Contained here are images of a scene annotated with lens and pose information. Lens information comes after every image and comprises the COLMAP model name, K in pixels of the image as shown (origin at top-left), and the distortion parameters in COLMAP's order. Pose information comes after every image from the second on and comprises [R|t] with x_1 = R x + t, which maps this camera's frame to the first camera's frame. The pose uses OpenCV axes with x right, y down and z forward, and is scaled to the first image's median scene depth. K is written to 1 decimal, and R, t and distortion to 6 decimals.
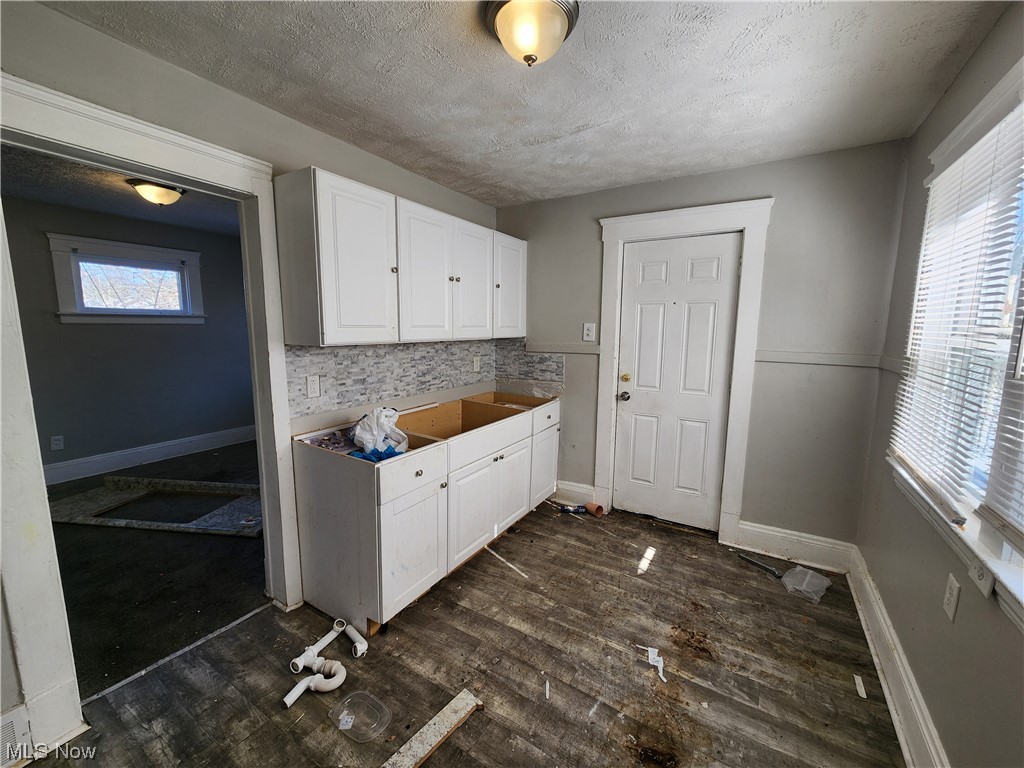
lens RADIAL K [[419.4, 0, 507.3], [0, 419.4, 384.0], [0, 0, 1]] dist [0.015192, 0.000019]
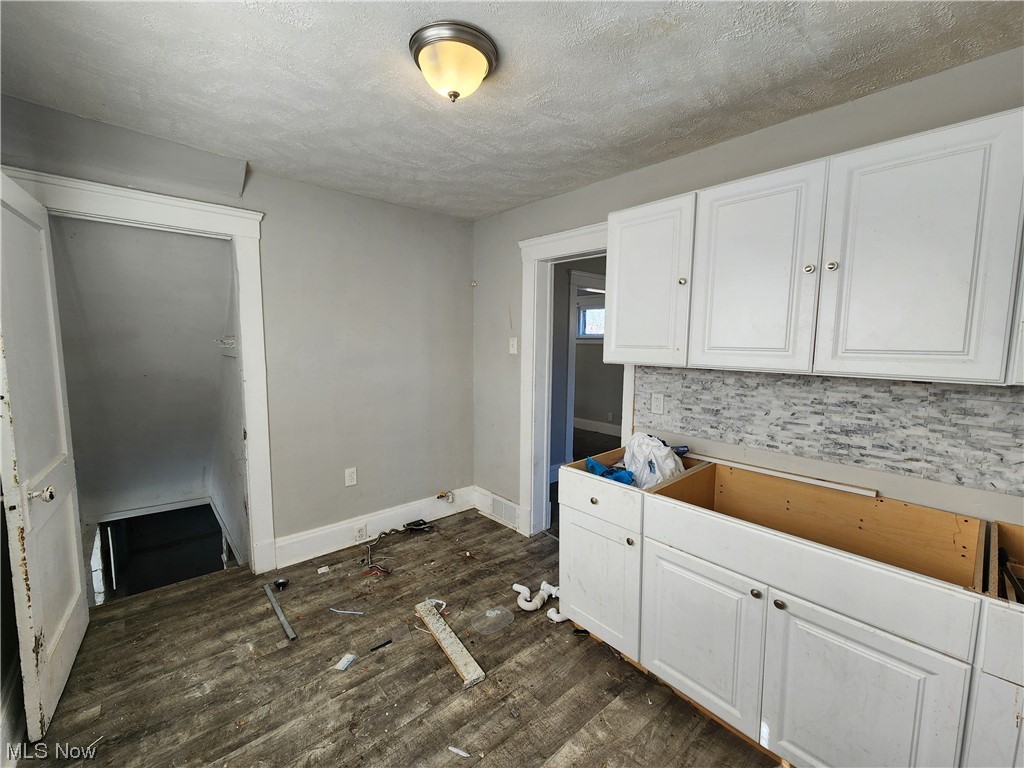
lens RADIAL K [[419.4, 0, 507.3], [0, 419.4, 384.0], [0, 0, 1]] dist [0.015192, 0.000019]
pose [[-0.286837, 0.089484, -0.953791, 0.605322], [-0.147513, 0.979628, 0.136271, -0.121619], [0.946554, 0.179784, -0.267794, 0.855447]]
